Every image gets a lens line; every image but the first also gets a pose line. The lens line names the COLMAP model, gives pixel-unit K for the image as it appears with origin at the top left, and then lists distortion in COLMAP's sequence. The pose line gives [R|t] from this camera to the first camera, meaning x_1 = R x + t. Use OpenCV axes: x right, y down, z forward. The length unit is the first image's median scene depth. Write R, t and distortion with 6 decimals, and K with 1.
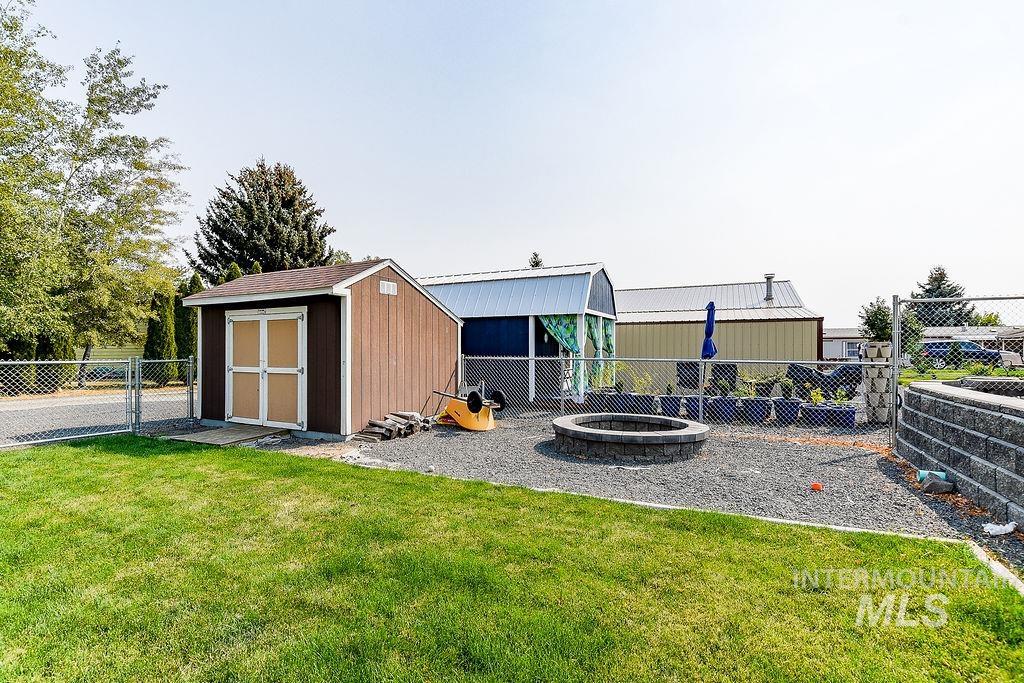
lens RADIAL K [[486.7, 0, 512.8], [0, 486.7, 342.0], [0, 0, 1]] dist [0.000771, -0.002159]
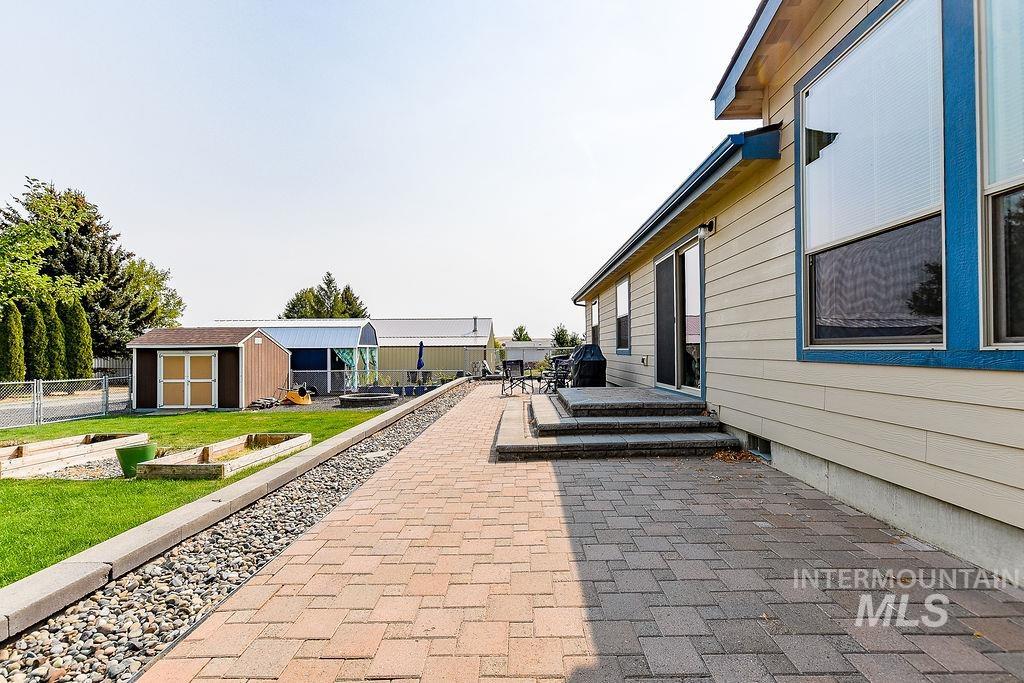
lens RADIAL K [[442.0, 0, 507.9], [0, 442.0, 341.5], [0, 0, 1]] dist [0.007590, -0.001684]
pose [[0.908217, 0.001536, 0.418498, -0.057704], [0.003410, 0.999933, -0.011070, -0.065612], [-0.418487, 0.011481, 0.908150, -0.996853]]
